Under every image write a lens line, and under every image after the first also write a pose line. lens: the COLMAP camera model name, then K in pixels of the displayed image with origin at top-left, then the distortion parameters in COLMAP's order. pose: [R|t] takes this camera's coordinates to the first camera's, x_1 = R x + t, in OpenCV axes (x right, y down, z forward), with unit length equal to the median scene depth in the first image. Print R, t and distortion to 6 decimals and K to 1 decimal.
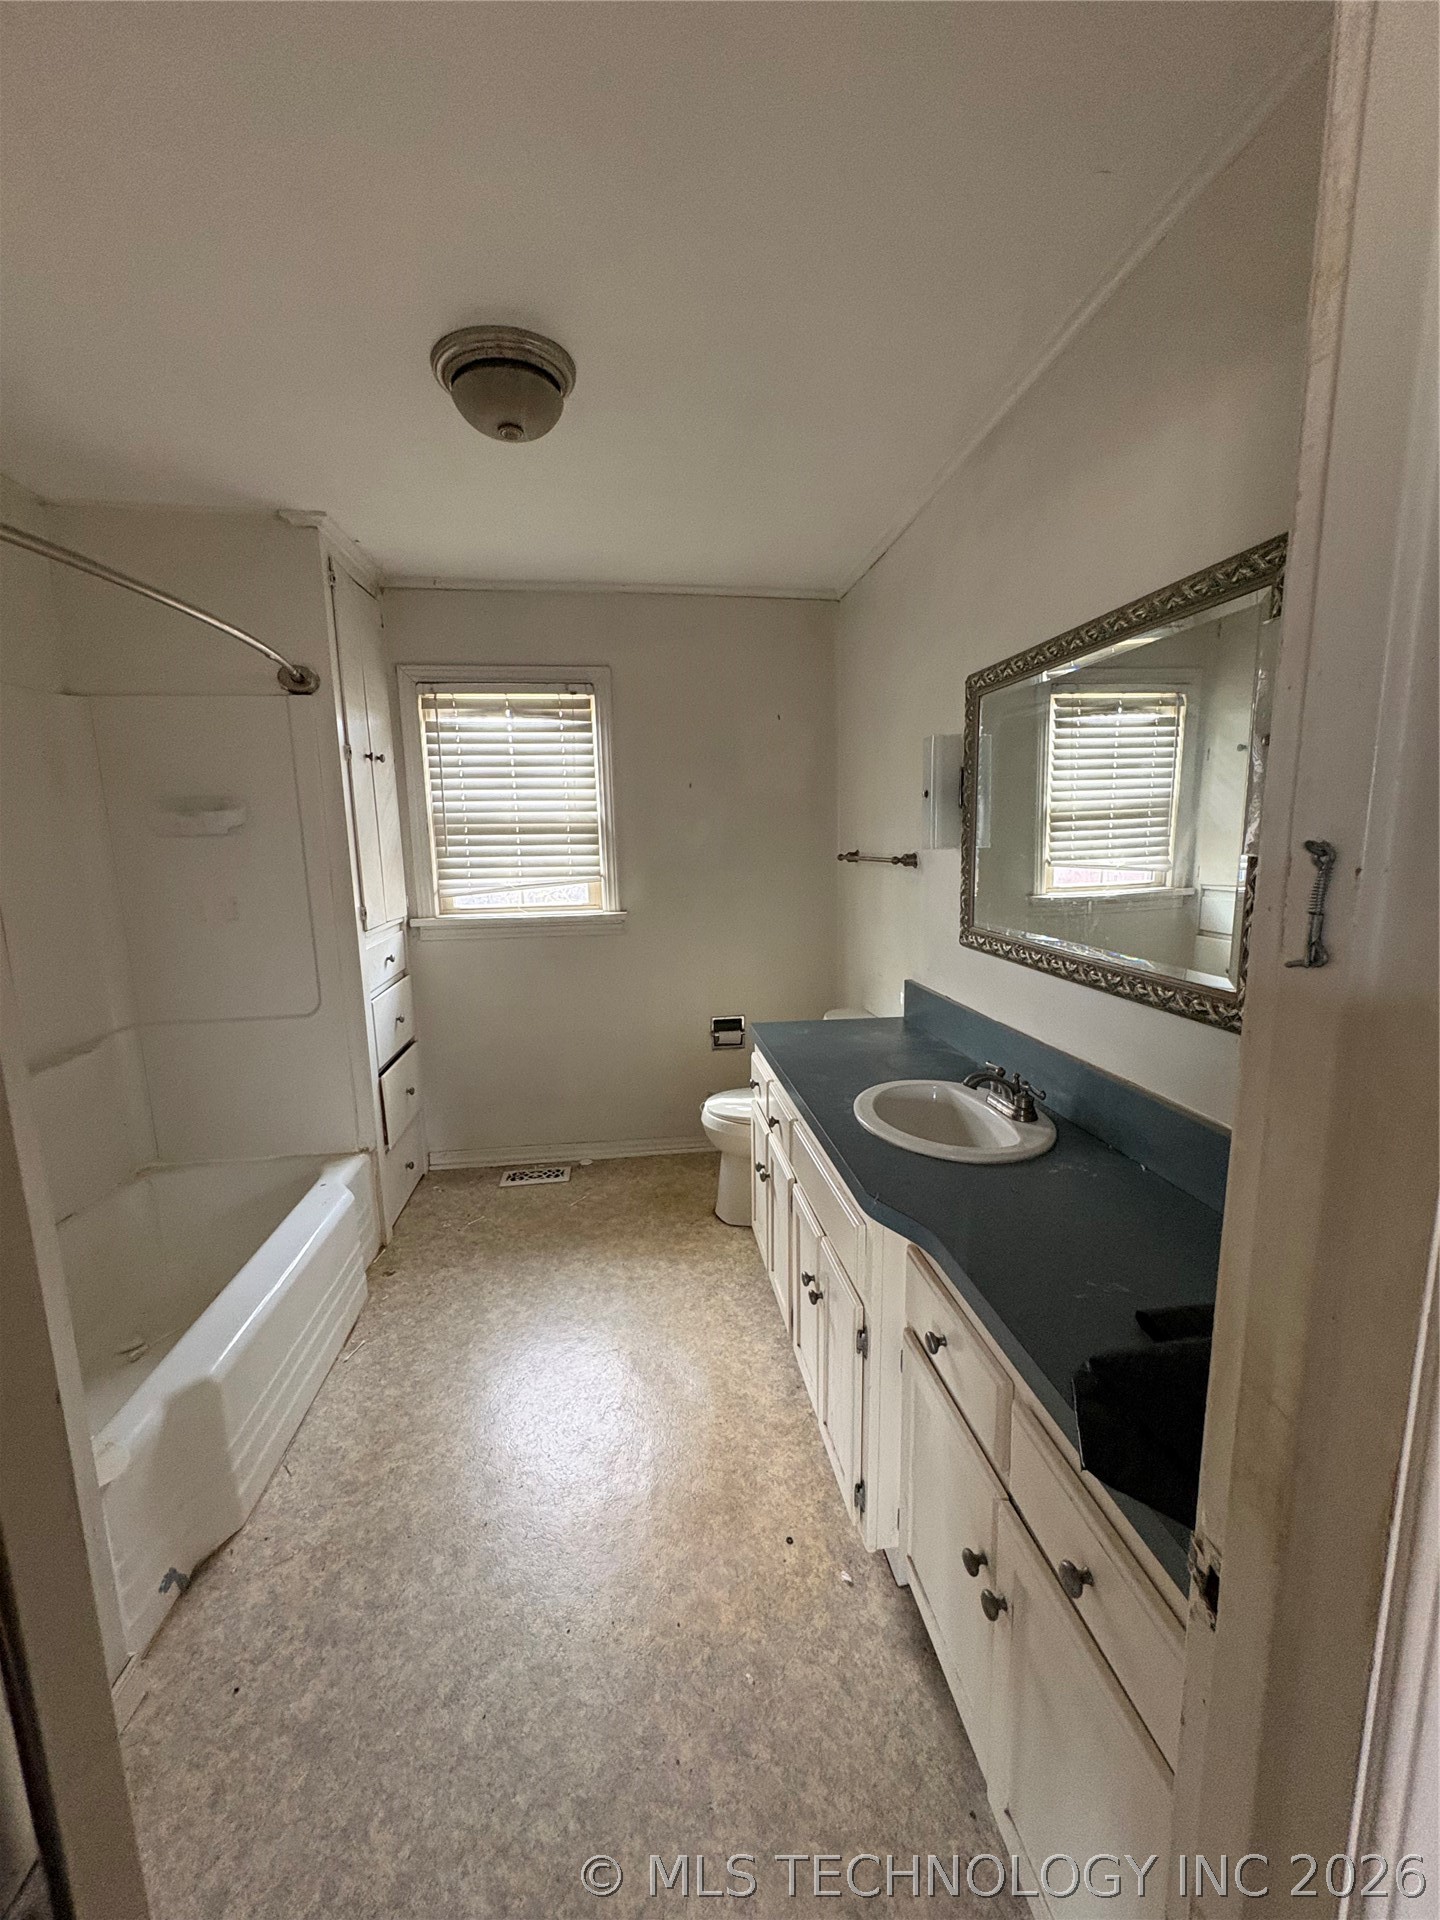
lens RADIAL K [[769.6, 0, 721.7], [0, 769.6, 959.7], [0, 0, 1]] dist [0.001142, 0.000259]
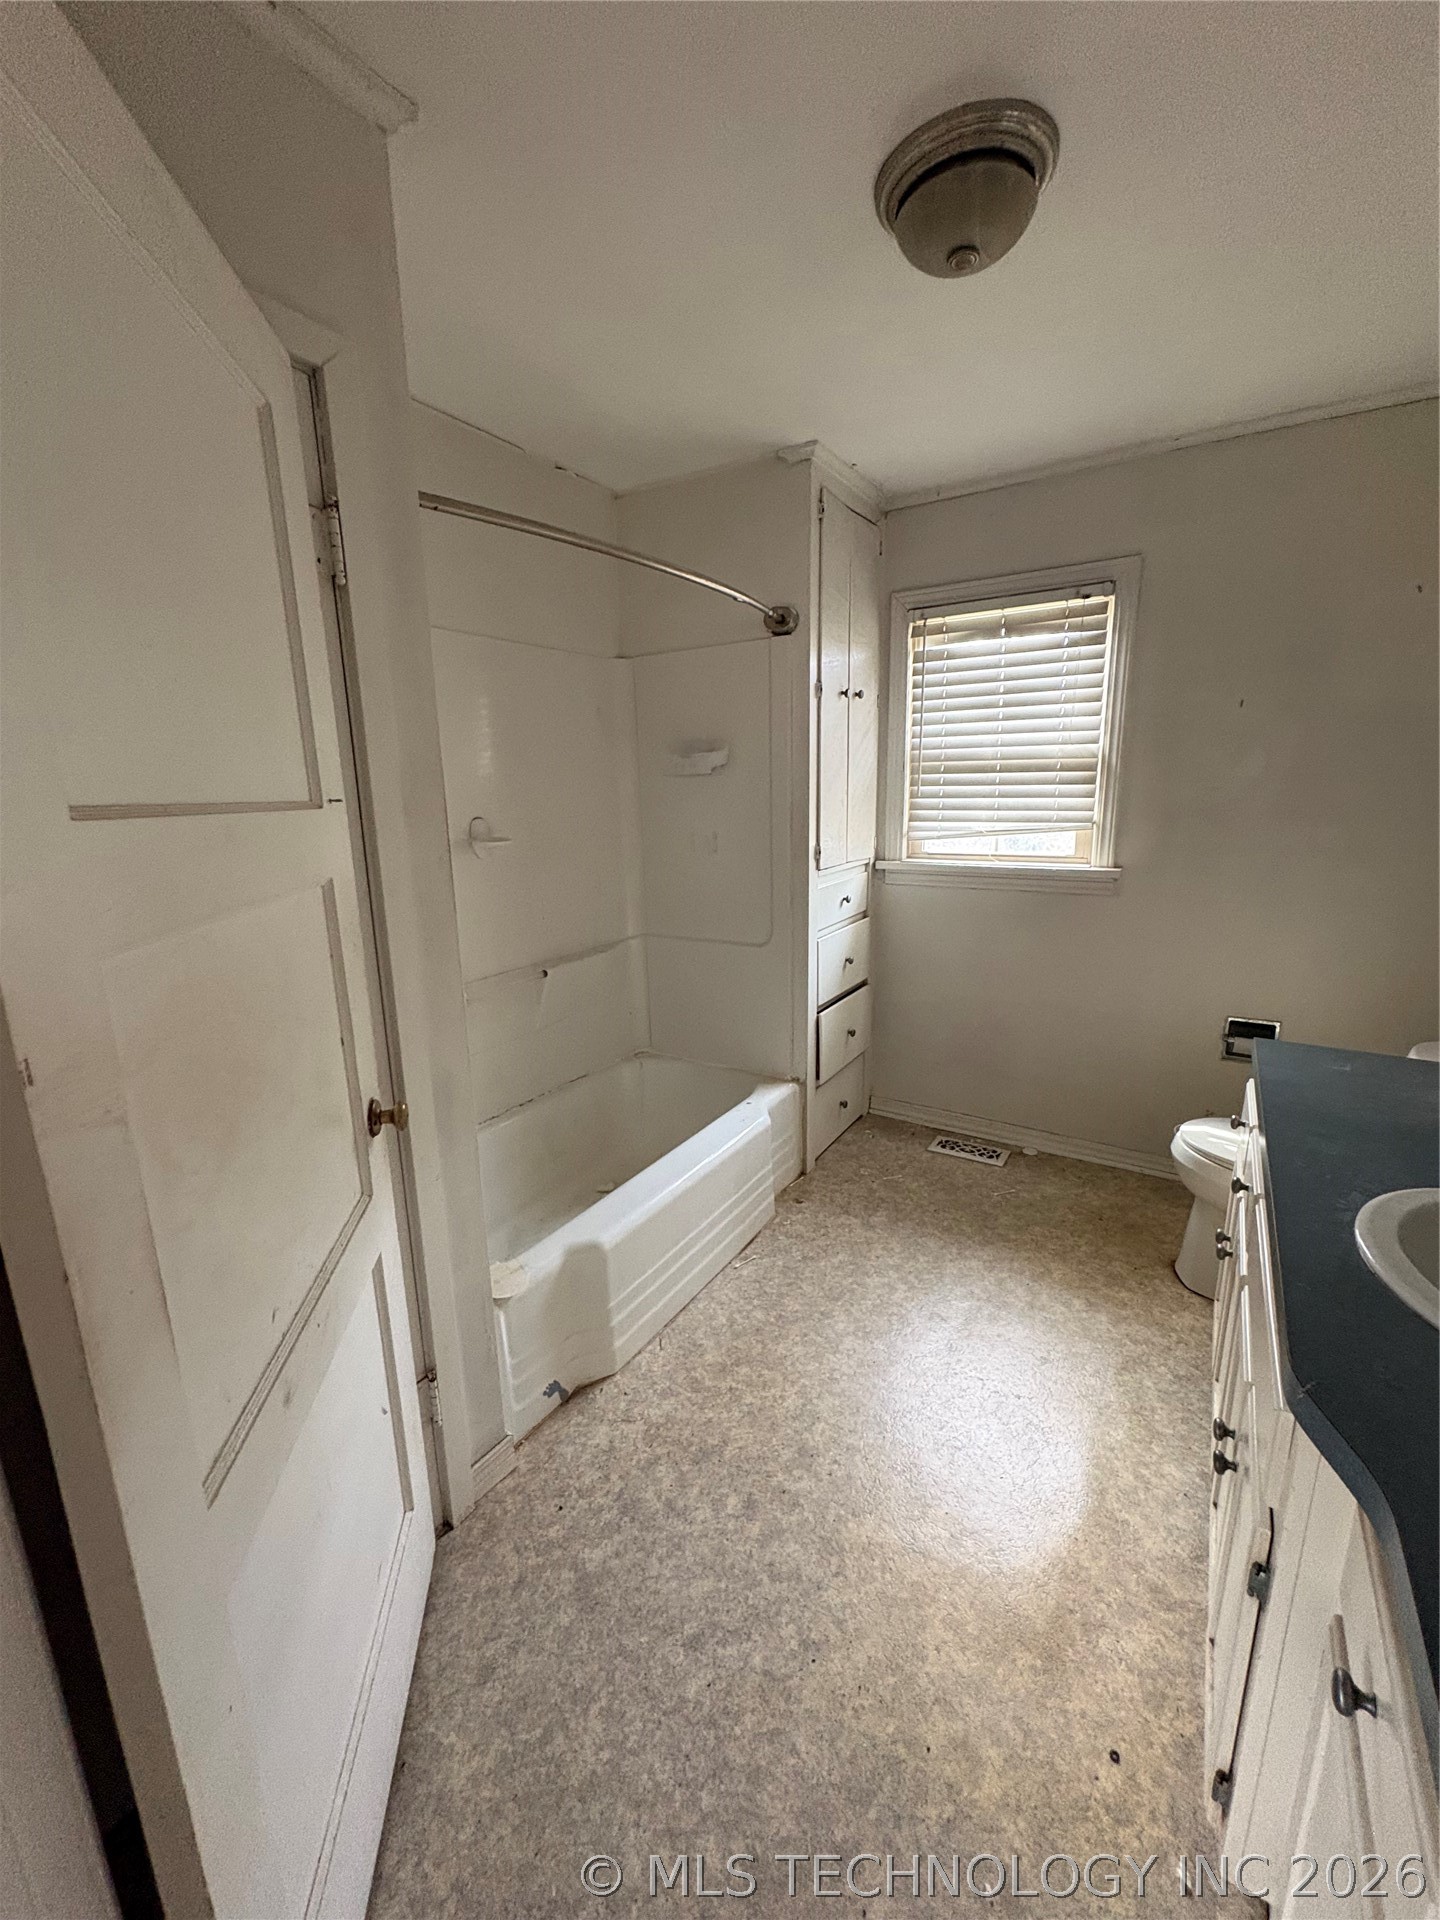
lens RADIAL K [[769.6, 0, 721.7], [0, 769.6, 959.7], [0, 0, 1]] dist [0.001142, 0.000259]
pose [[0.769874, 0.143738, -0.621798, 0.085091], [-0.097913, 0.989374, 0.107478, -0.016598], [0.630640, -0.021862, 0.775768, 0.128330]]
